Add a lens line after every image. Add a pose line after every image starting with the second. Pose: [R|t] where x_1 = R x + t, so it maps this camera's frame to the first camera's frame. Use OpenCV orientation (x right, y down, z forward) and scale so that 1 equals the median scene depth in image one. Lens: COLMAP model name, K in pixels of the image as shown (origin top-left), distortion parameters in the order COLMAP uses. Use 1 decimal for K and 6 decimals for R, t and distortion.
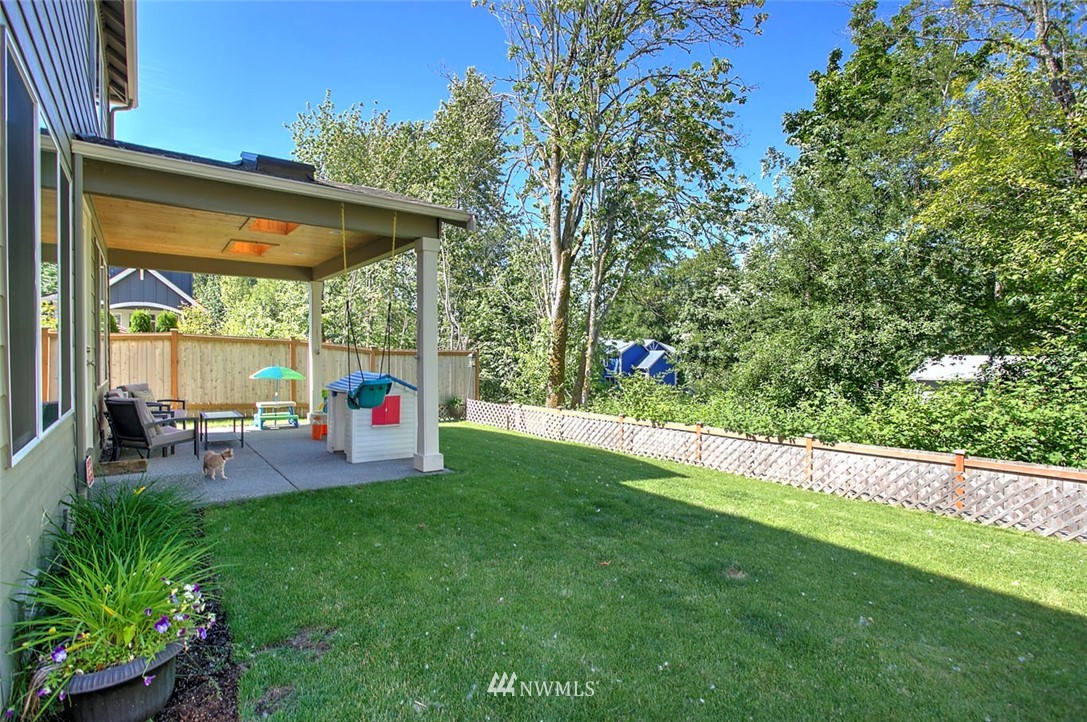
lens RADIAL K [[536.2, 0, 535.8], [0, 536.2, 355.4], [0, 0, 1]] dist [-0.000882, -0.000026]
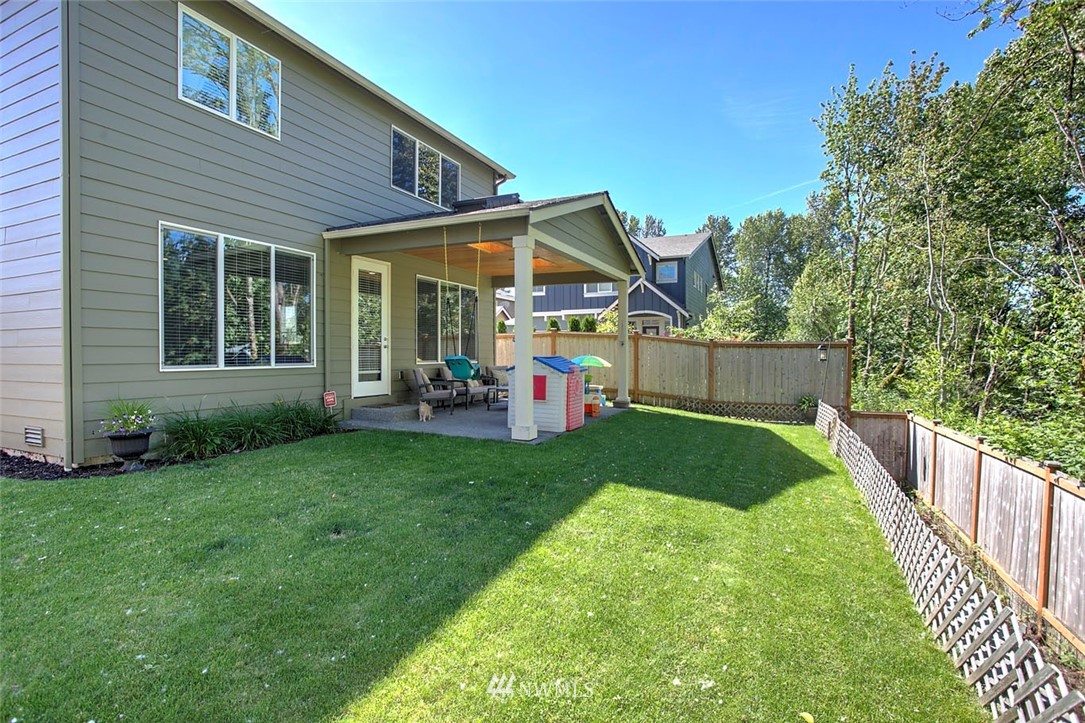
lens RADIAL K [[535.3, 0, 534.8], [0, 535.3, 355.9], [0, 0, 1]] dist [-0.000882, -0.000026]
pose [[0.473242, 0.004828, -0.880919, 0.464097], [-0.012511, 0.999921, -0.001240, 0.022881], [0.880844, 0.011608, 0.473265, 0.281470]]
